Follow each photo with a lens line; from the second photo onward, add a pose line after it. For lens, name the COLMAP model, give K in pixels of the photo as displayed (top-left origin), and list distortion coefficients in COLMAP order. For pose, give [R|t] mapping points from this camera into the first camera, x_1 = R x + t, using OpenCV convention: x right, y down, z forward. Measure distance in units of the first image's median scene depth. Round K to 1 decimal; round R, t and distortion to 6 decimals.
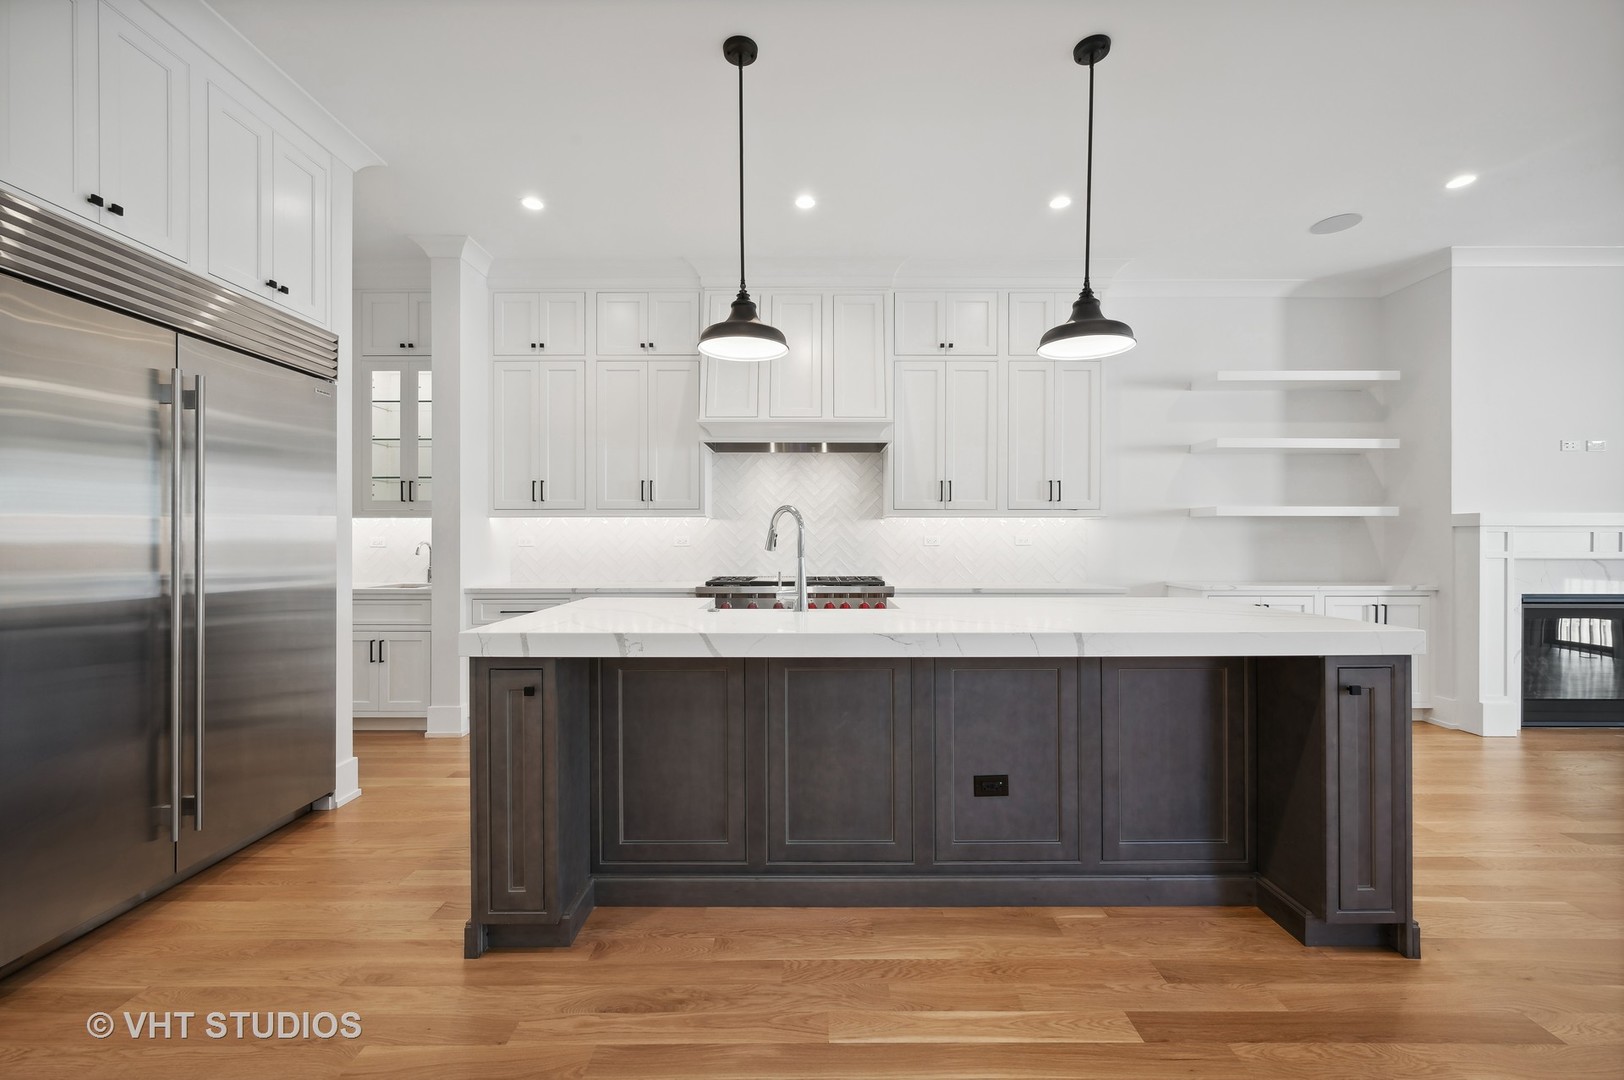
lens RADIAL K [[642.7, 0, 816.0], [0, 642.7, 543.4], [0, 0, 1]] dist [-0.000648, 0.000295]
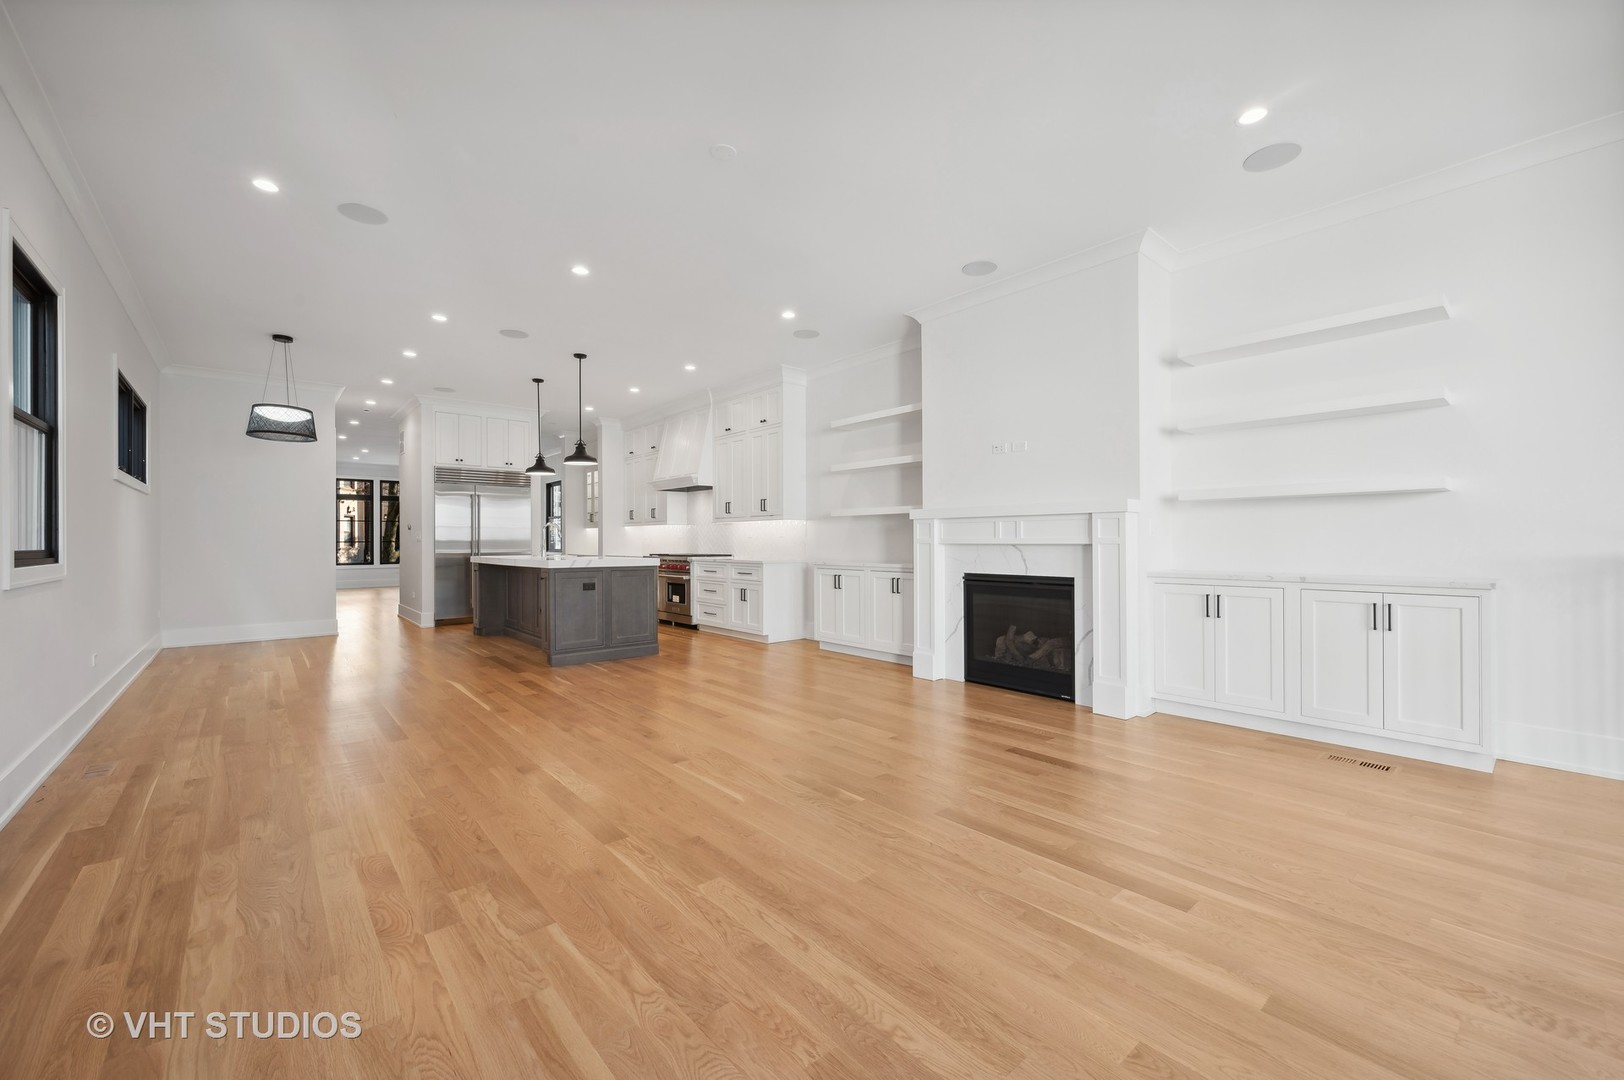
lens RADIAL K [[644.8, 0, 813.9], [0, 644.8, 545.2], [0, 0, 1]] dist [0.000059, 0.000200]
pose [[0.653646, 0.001983, -0.756798, 3.147714], [-0.001860, 0.999998, 0.001013, 0.043145], [0.756798, 0.000745, 0.653648, -0.052197]]
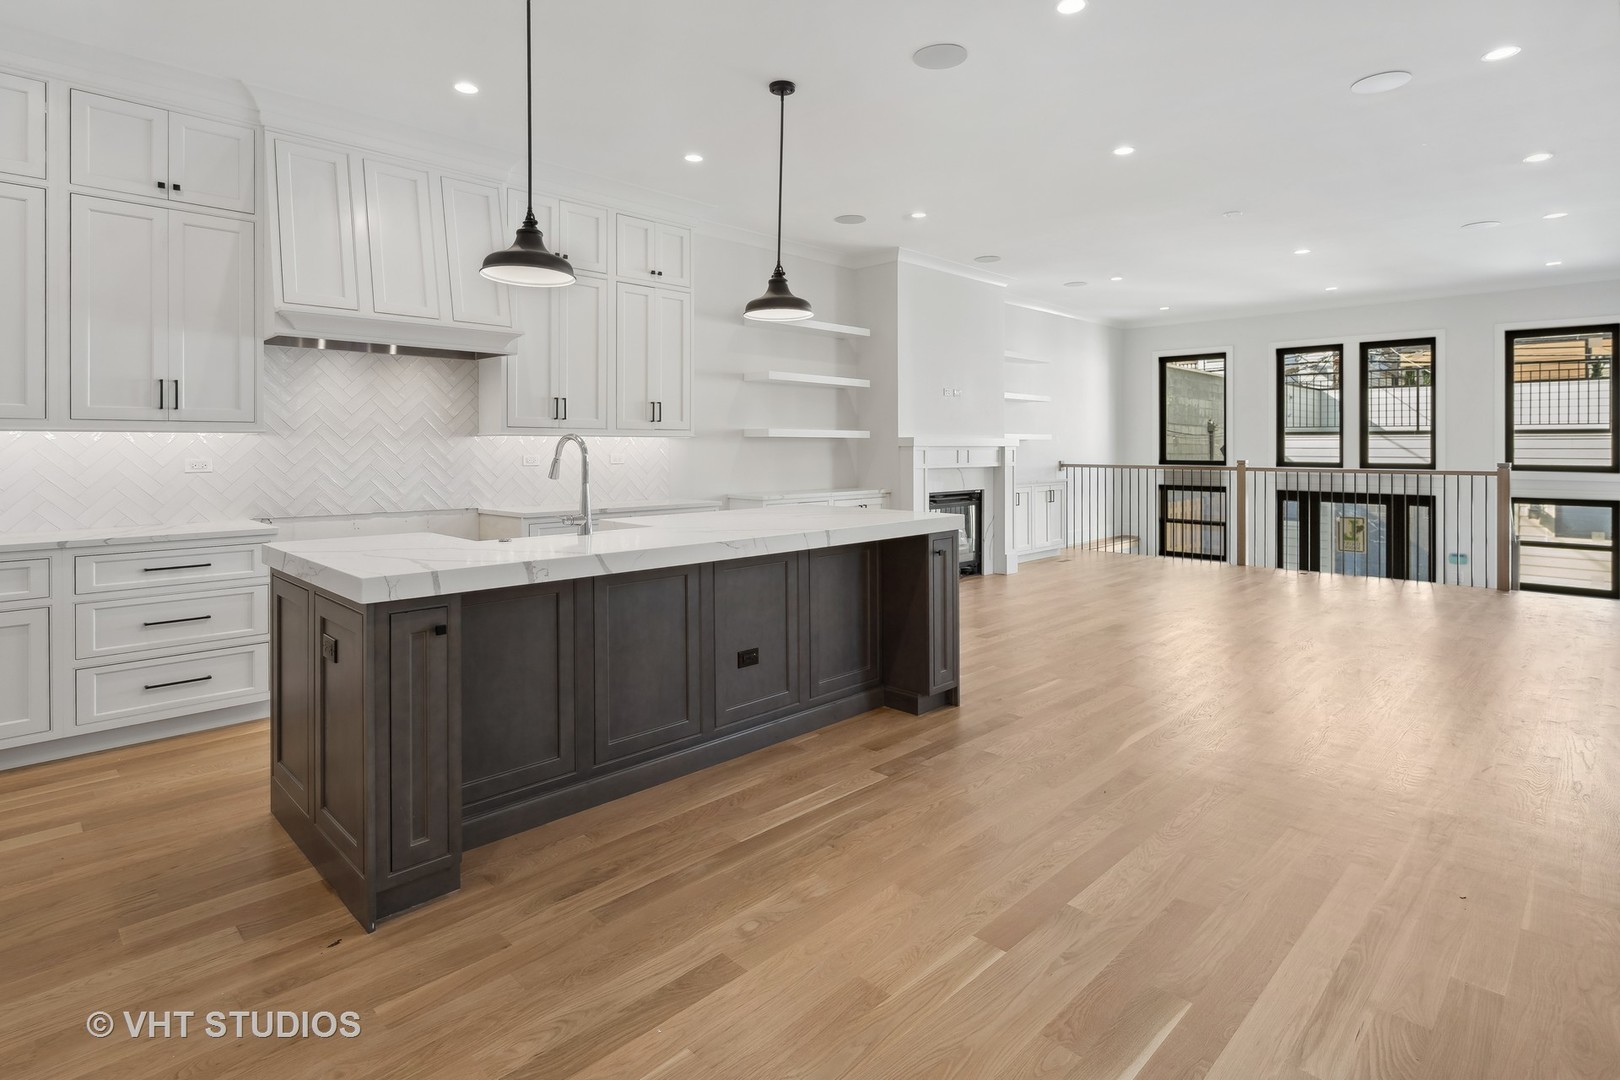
lens RADIAL K [[827.1, 0, 797.8], [0, 827.1, 453.1], [0, 0, 1]] dist [0.002952, 0.000958]
pose [[0.712617, -0.006187, 0.701526, -0.723171], [0.005934, 0.999978, 0.002792, -0.030246], [-0.701529, 0.002174, 0.712638, -0.213485]]
